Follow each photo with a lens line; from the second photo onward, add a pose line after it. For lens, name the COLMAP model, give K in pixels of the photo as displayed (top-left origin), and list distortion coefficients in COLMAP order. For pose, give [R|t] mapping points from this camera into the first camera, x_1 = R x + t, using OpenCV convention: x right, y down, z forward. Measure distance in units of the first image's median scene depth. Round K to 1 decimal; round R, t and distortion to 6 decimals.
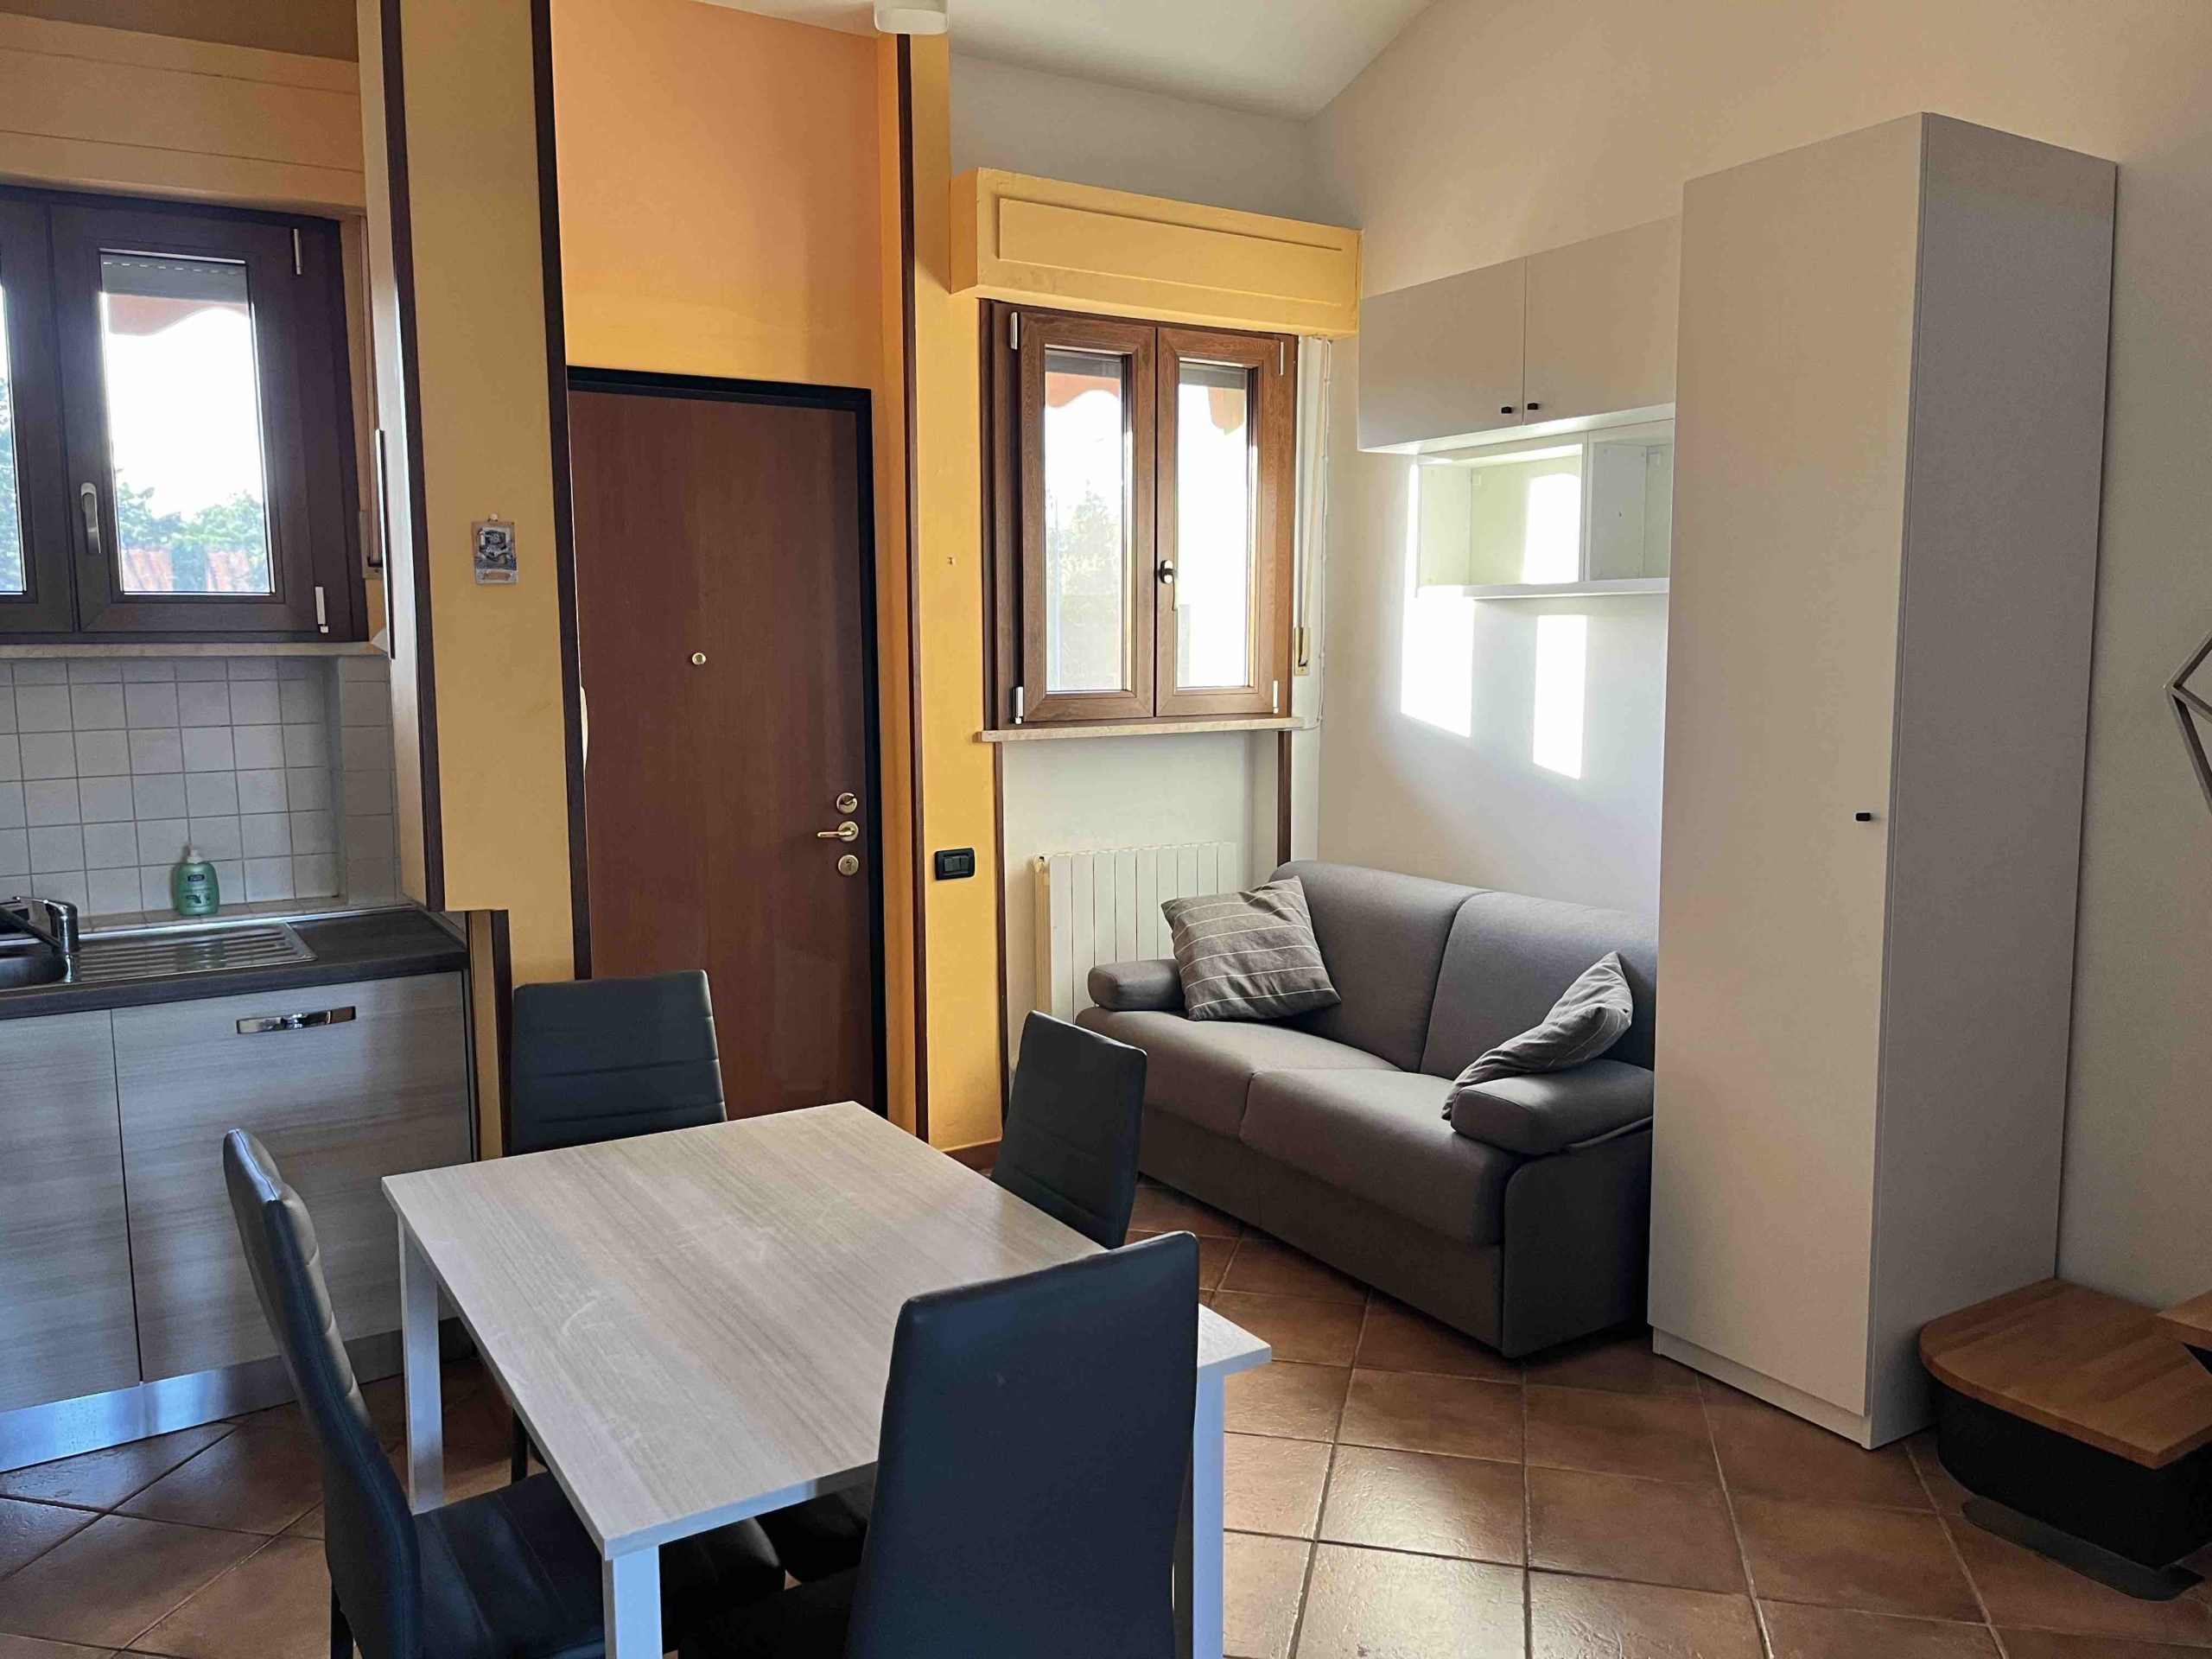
lens RADIAL K [[1663.2, 0, 1106.0], [0, 1663.2, 830.5], [0, 0, 1]] dist [-0.001432, -0.000200]
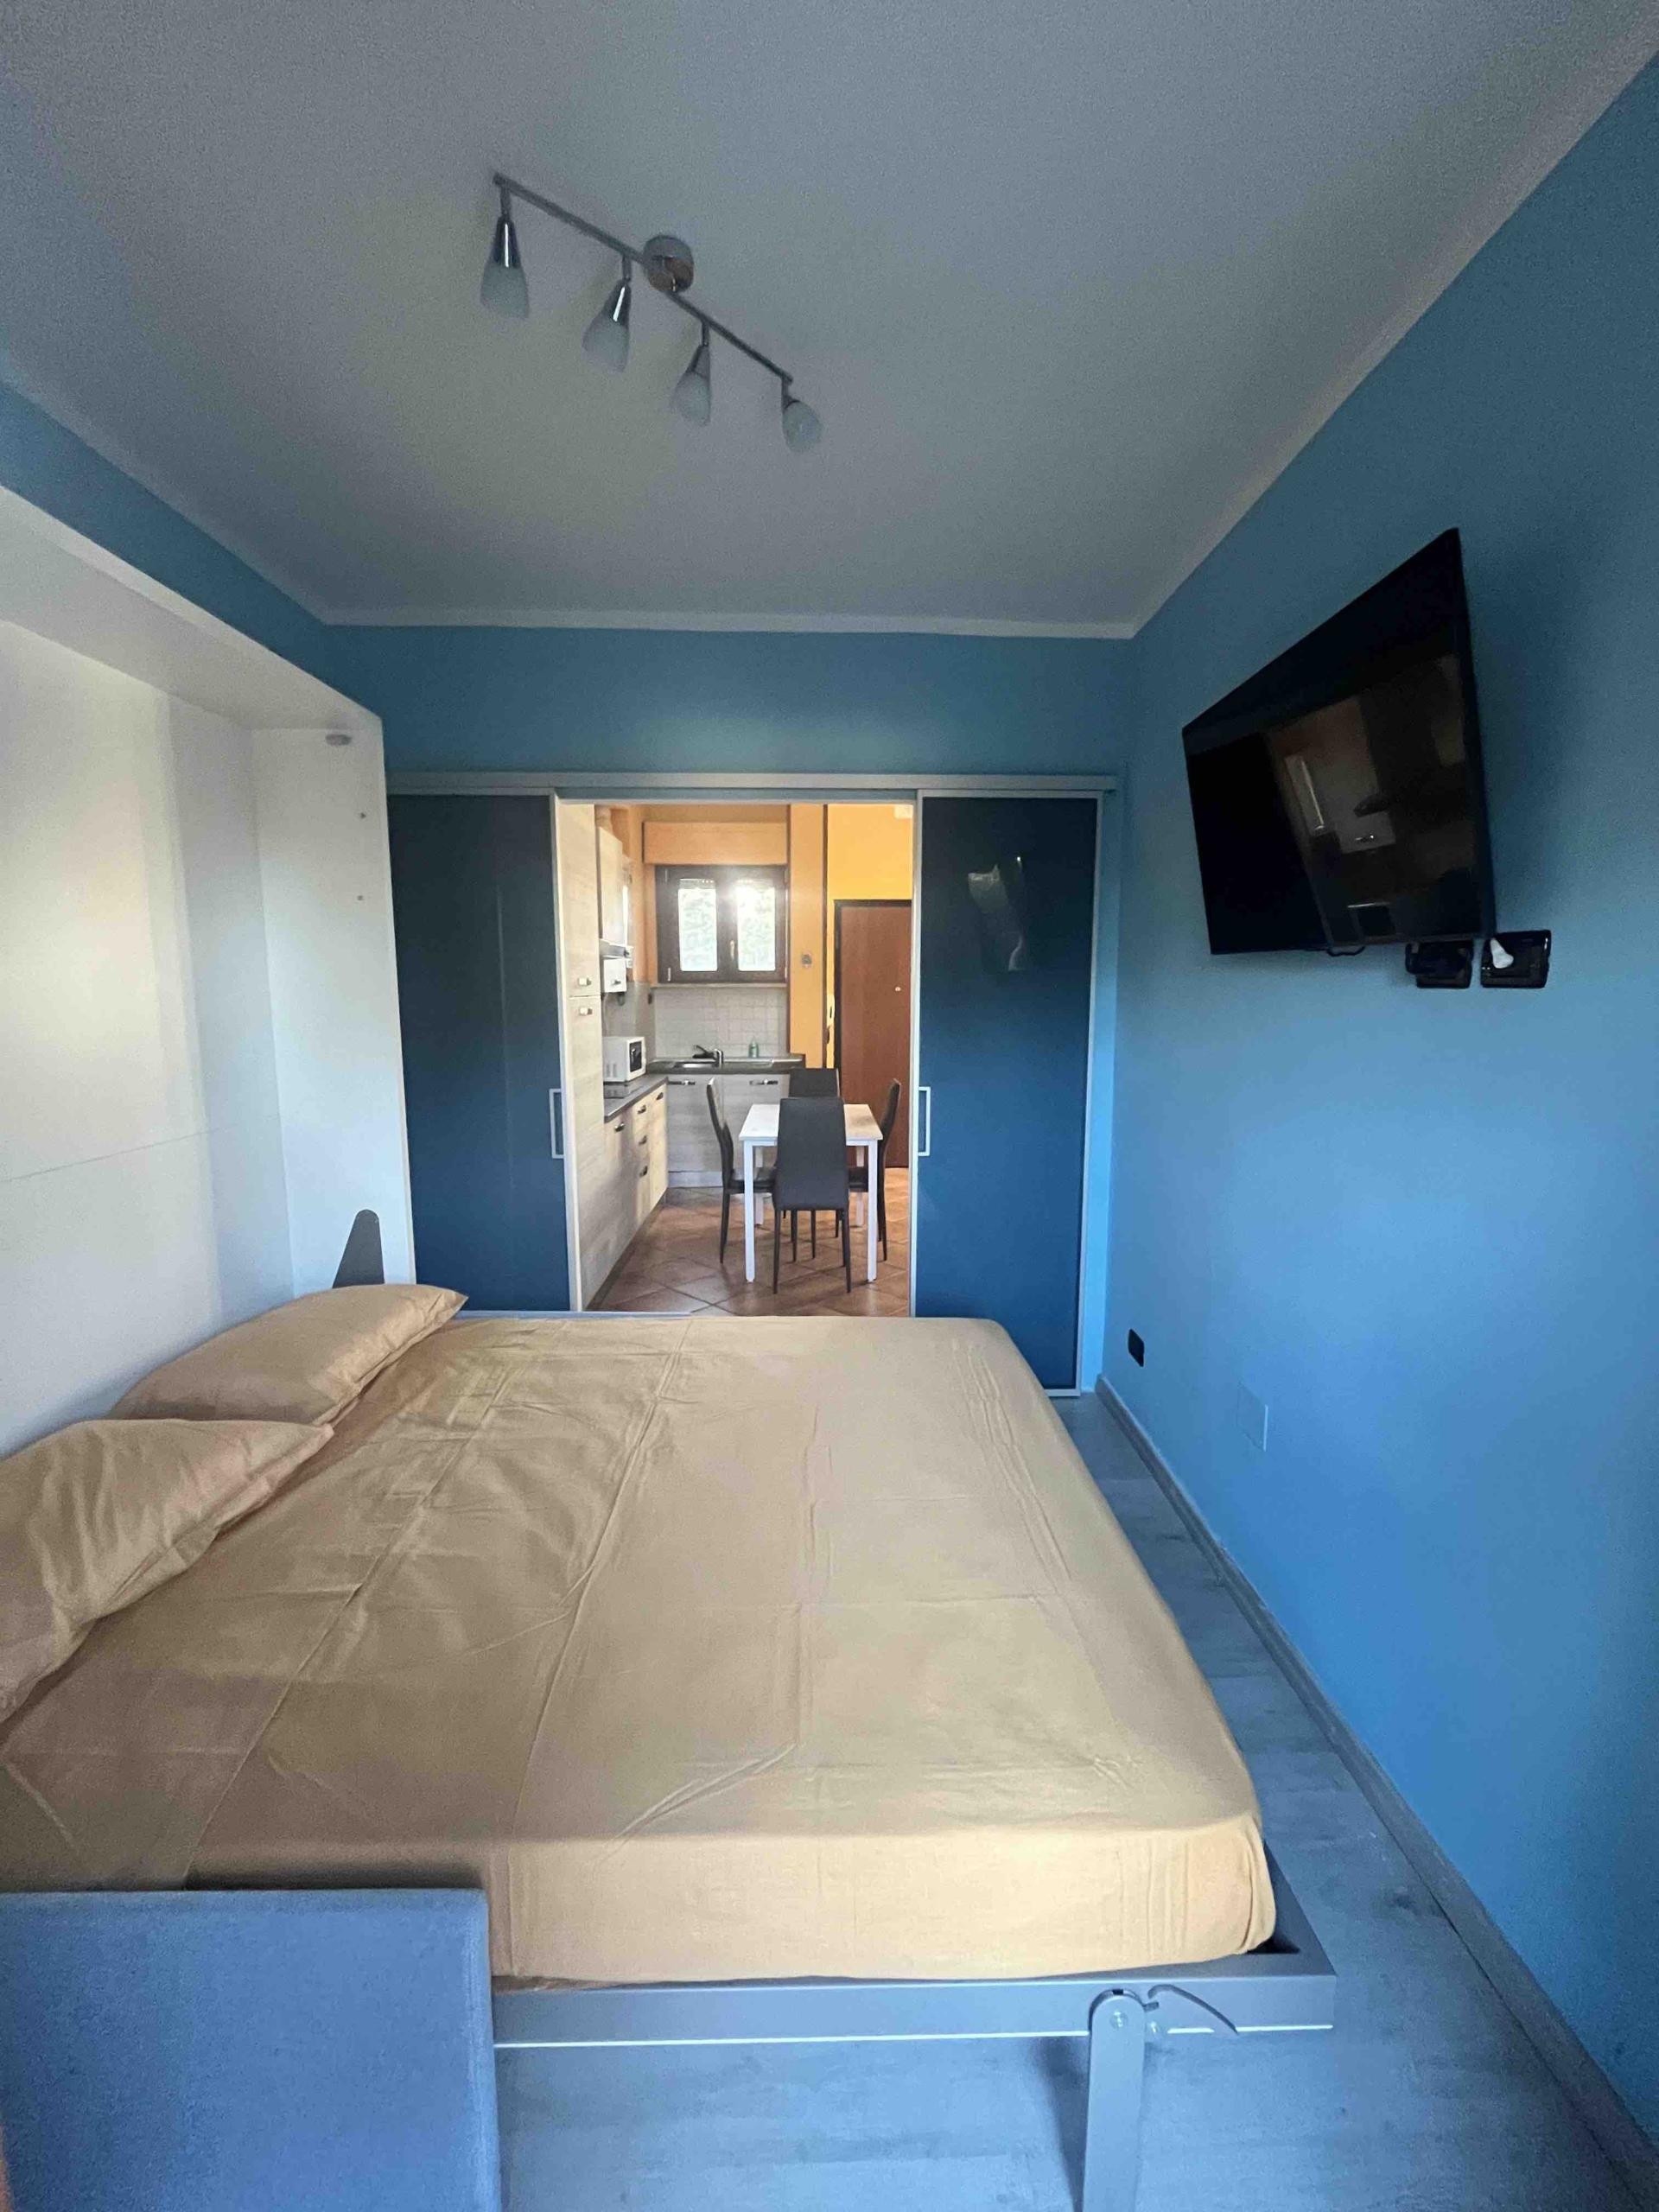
lens RADIAL K [[894.0, 0, 833.1], [0, 894.0, 1105.7], [0, 0, 1]] dist [0.000041, 0.000000]
pose [[0.858389, 0.078908, -0.506894, 0.631308], [-0.068691, 0.996881, 0.038860, 0.067494], [0.508379, 0.001462, 0.861132, -0.635187]]
